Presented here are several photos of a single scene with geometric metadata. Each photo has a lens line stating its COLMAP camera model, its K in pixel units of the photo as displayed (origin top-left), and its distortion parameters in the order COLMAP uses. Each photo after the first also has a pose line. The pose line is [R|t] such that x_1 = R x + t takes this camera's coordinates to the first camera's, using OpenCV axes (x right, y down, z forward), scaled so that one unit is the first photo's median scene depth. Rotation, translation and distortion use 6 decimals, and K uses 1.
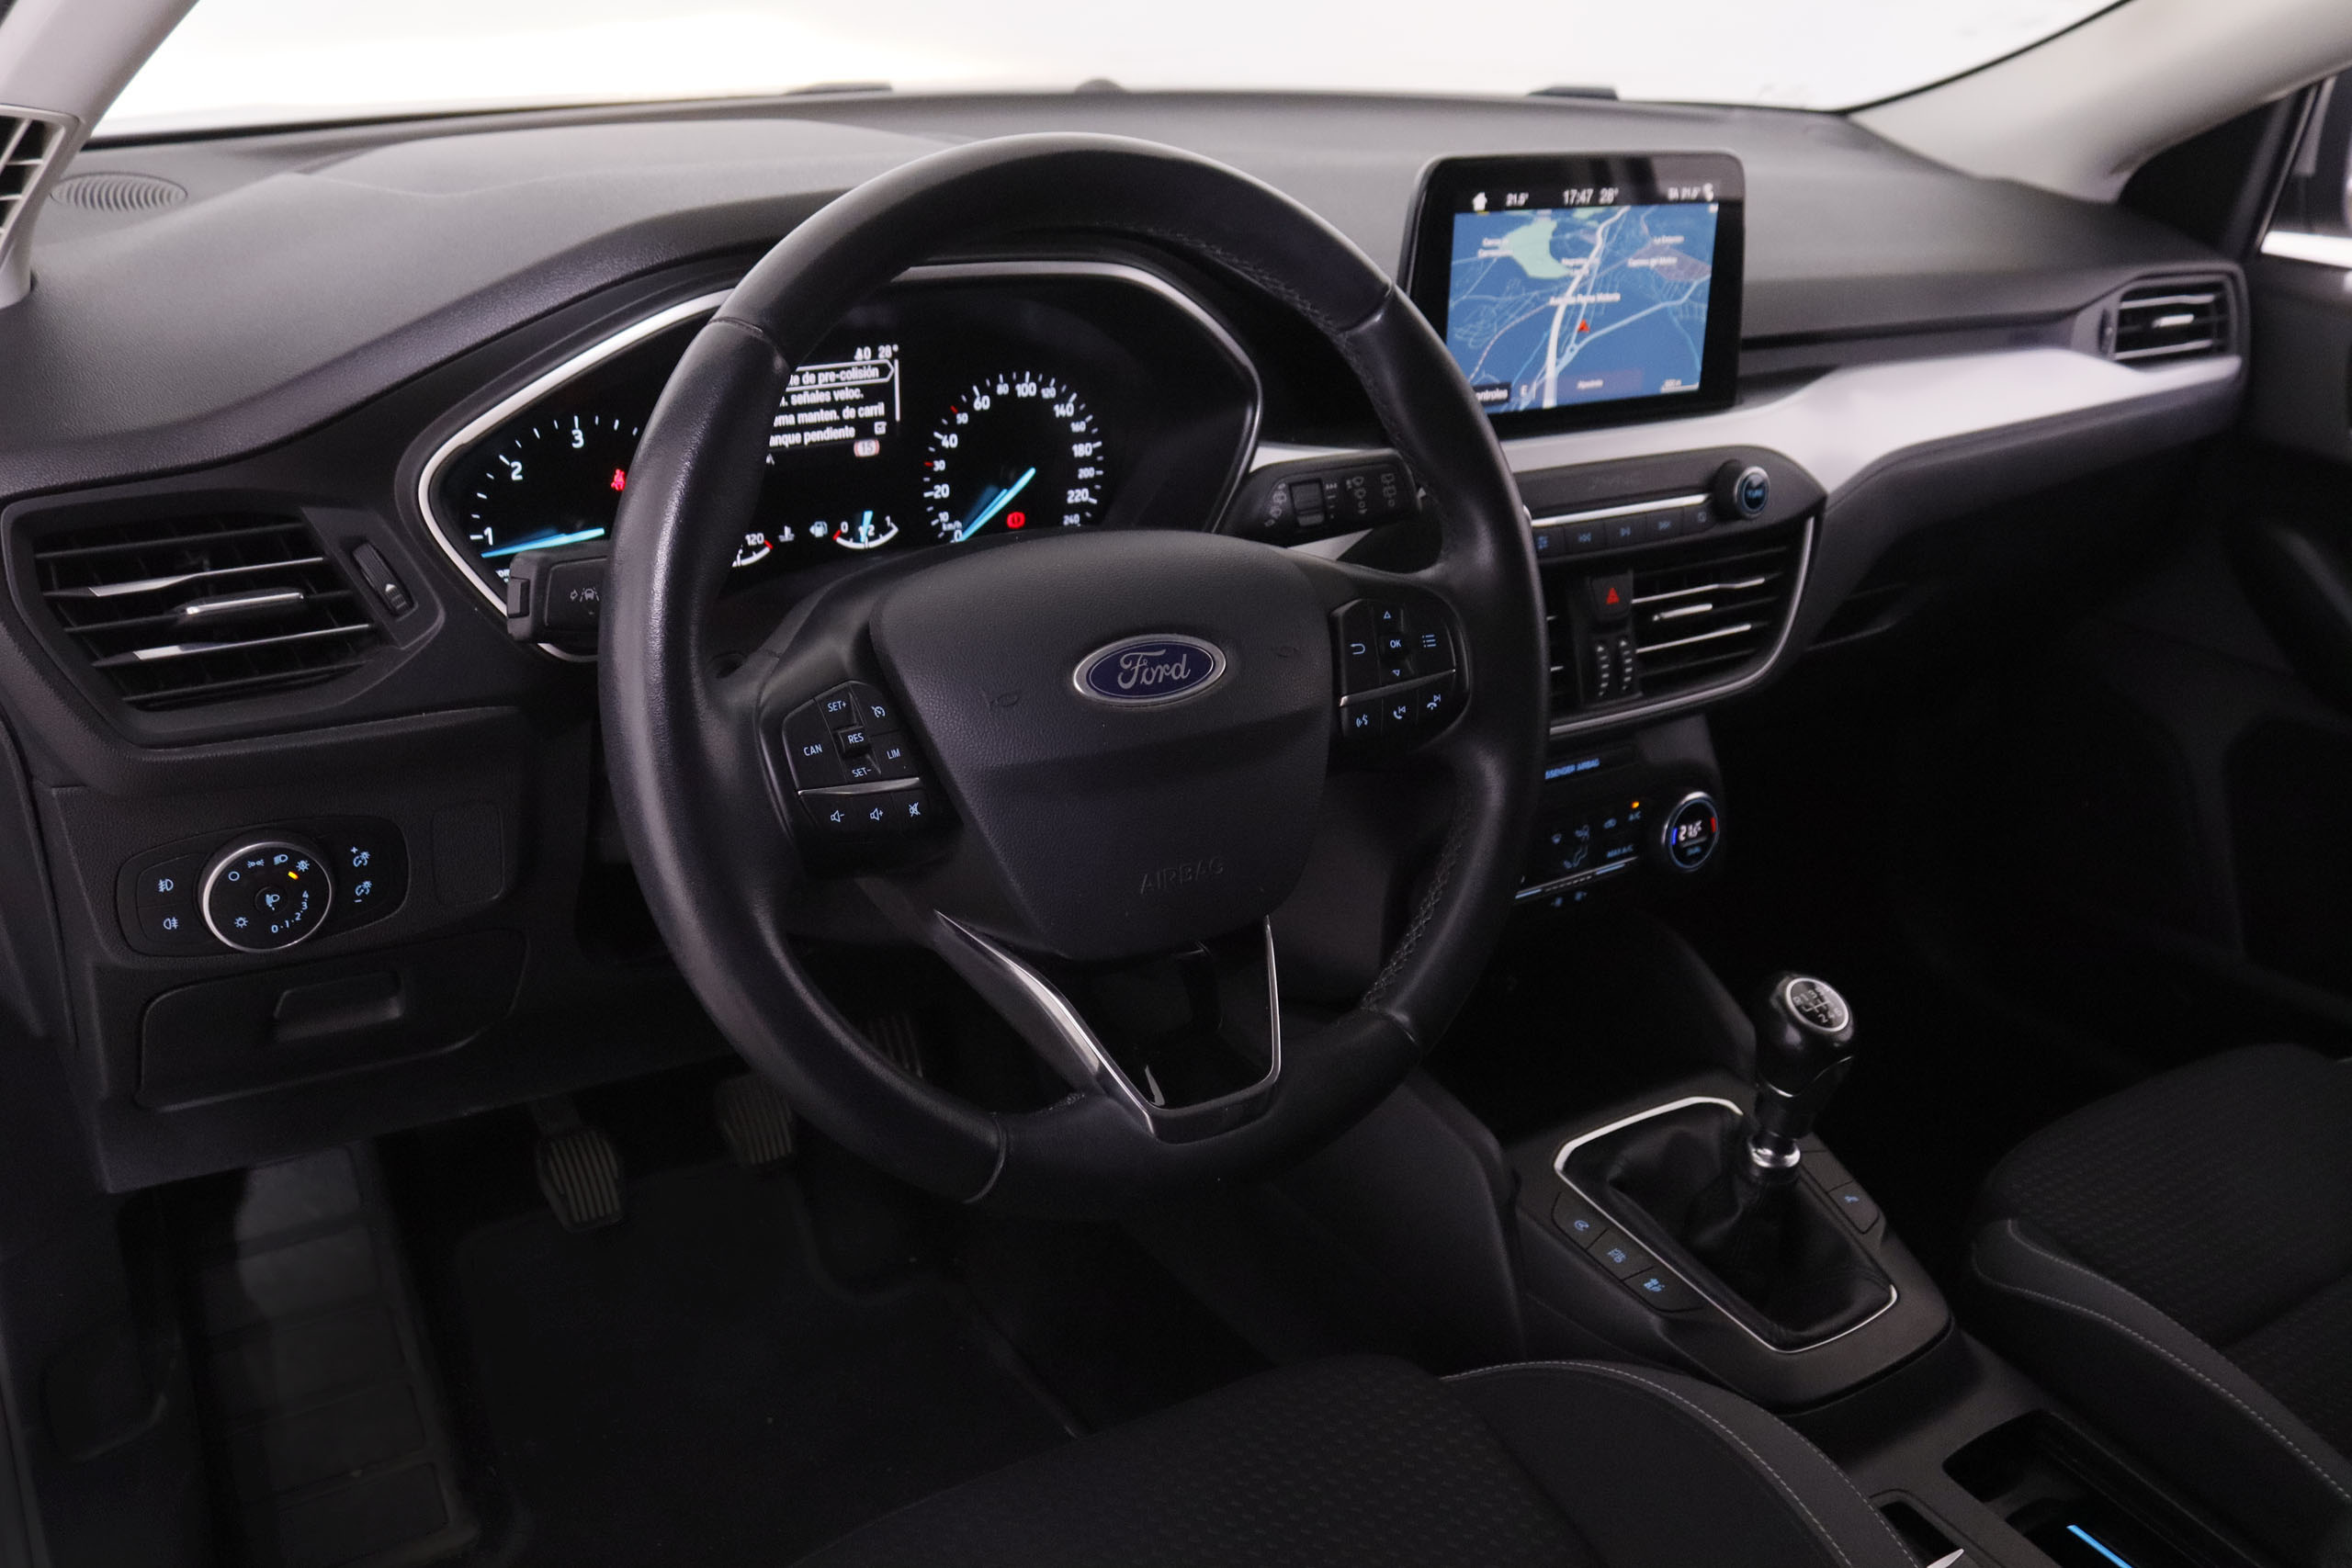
lens RADIAL K [[2175.7, 0, 1178.4], [0, 2175.7, 782.6], [0, 0, 1]] dist [-0.141802, 0.122619]
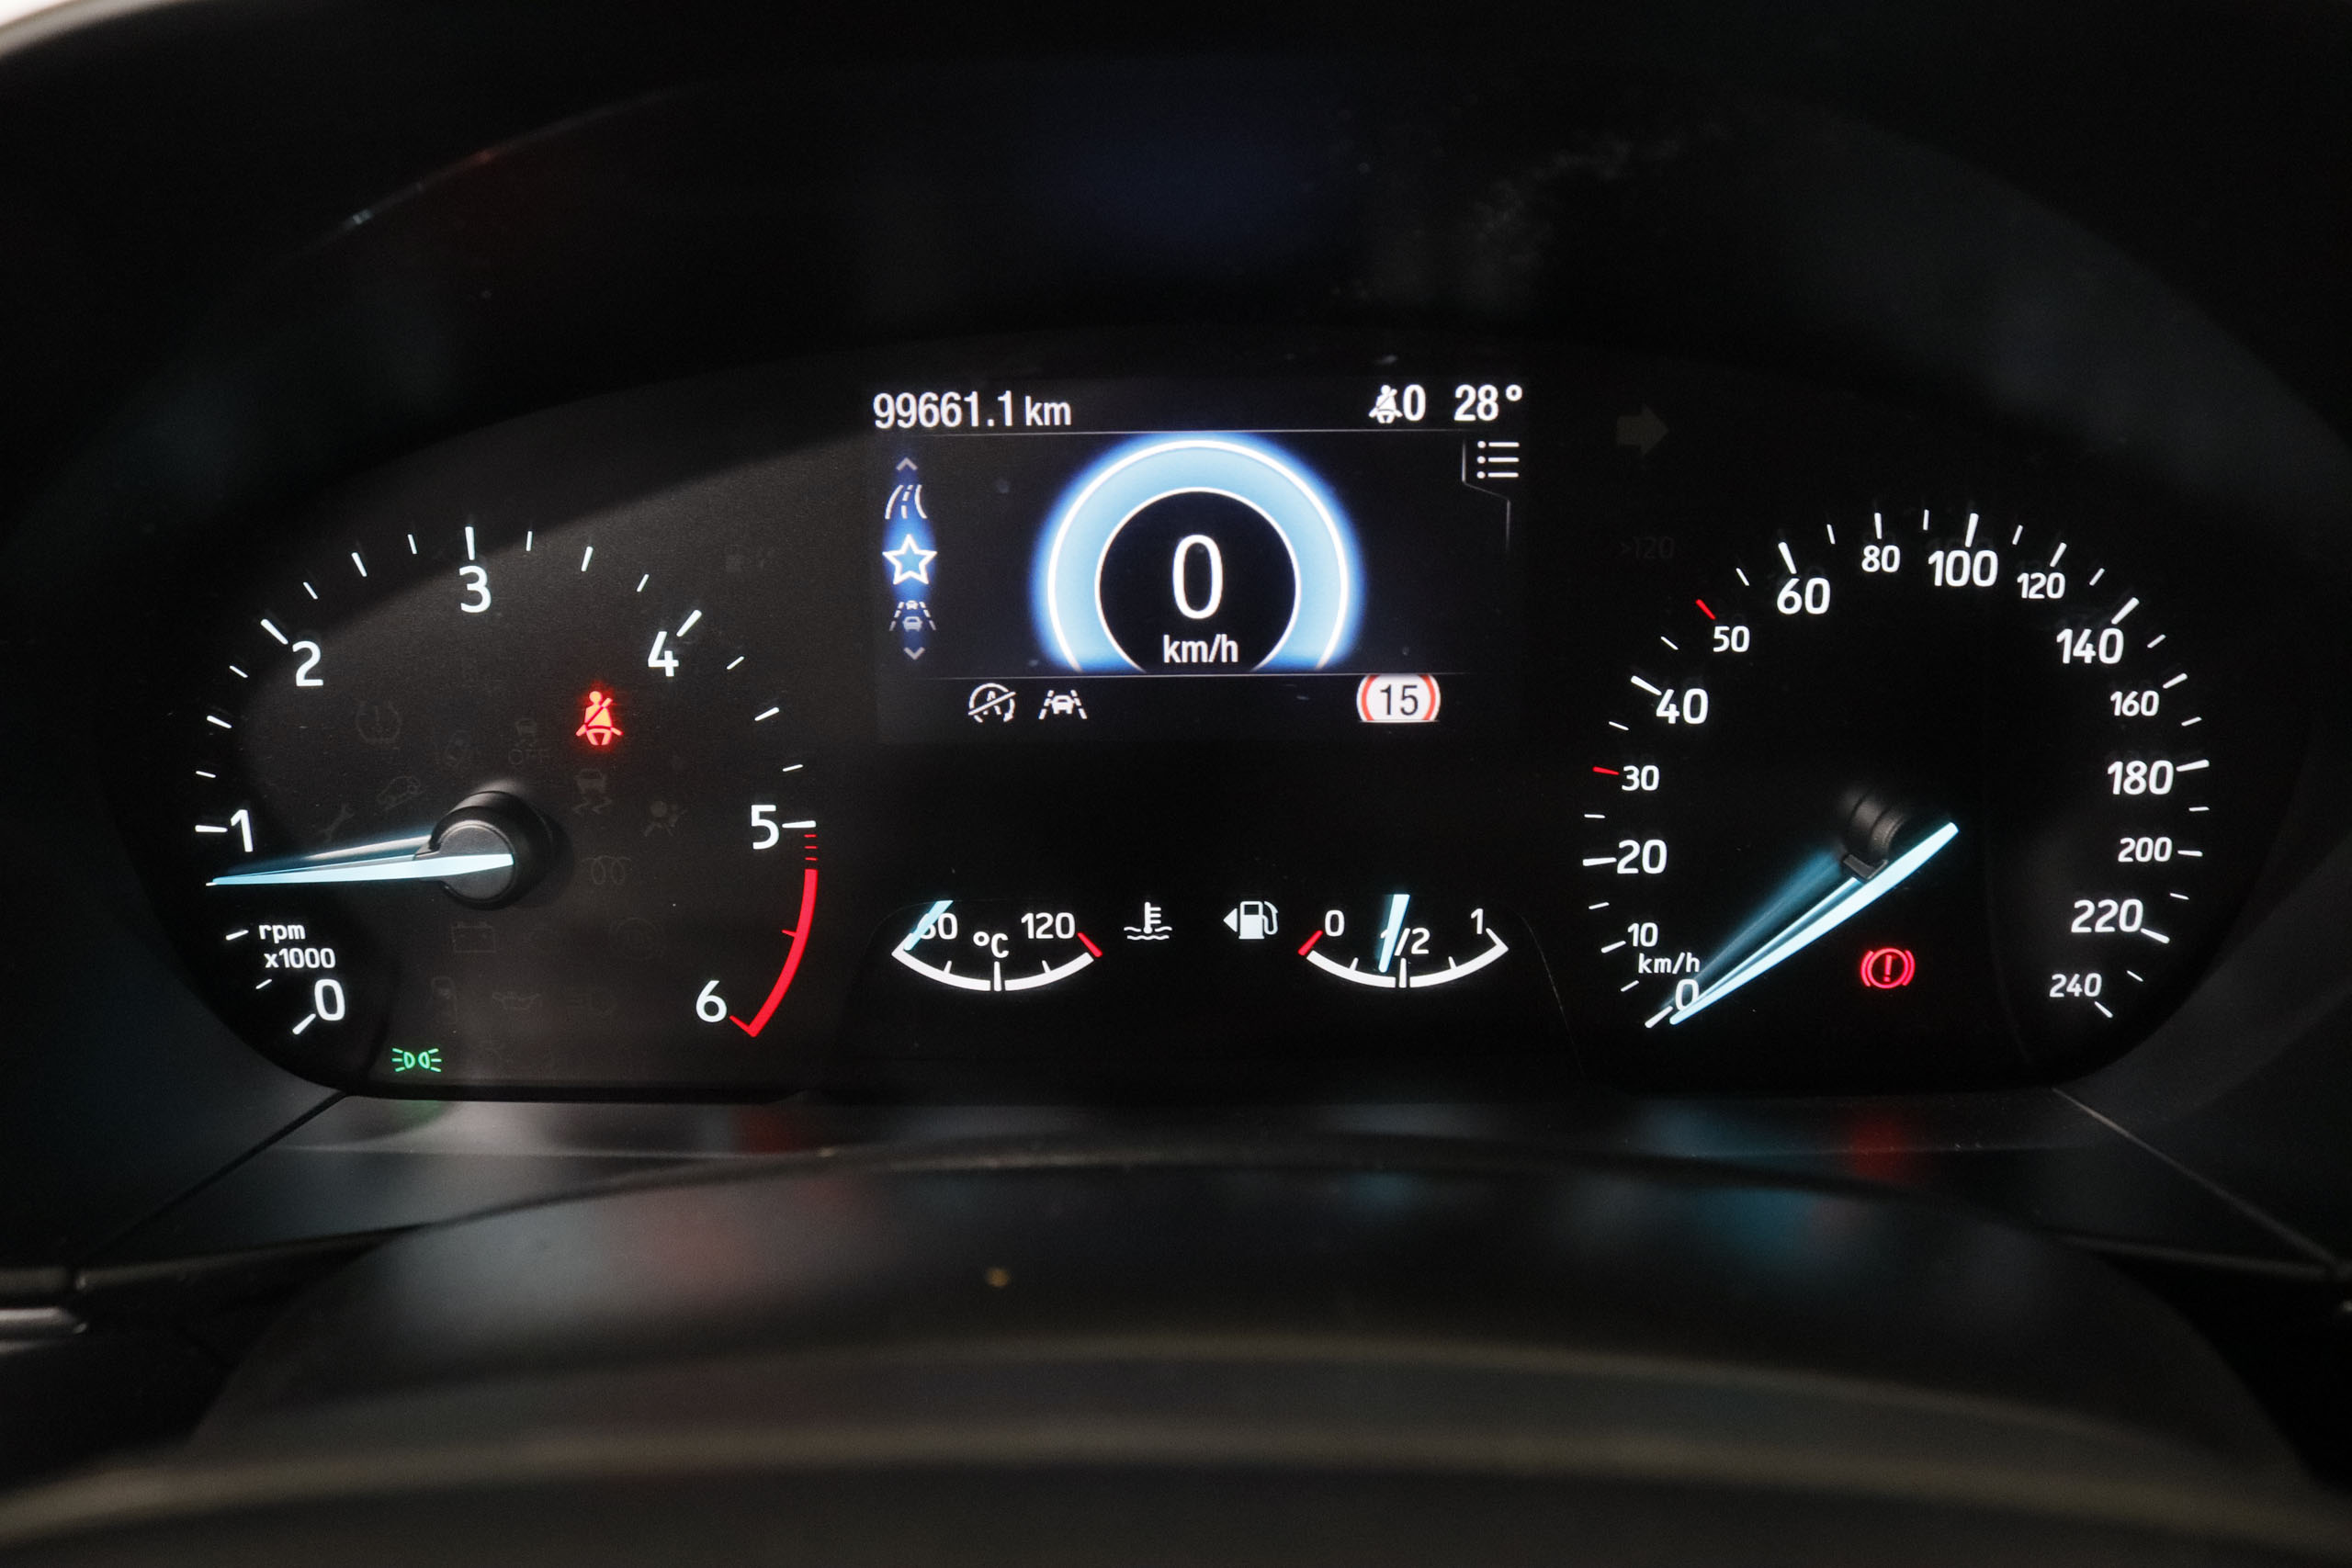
lens RADIAL K [[1952.0, 0, 1169.6], [0, 1952.0, 770.8], [0, 0, 1]] dist [-0.169608, 0.135947]
pose [[0.831206, 0.125503, -0.541614, -0.013573], [-0.170484, 0.984793, -0.033442, -0.122074], [0.529181, 0.120133, 0.839962, 0.700787]]
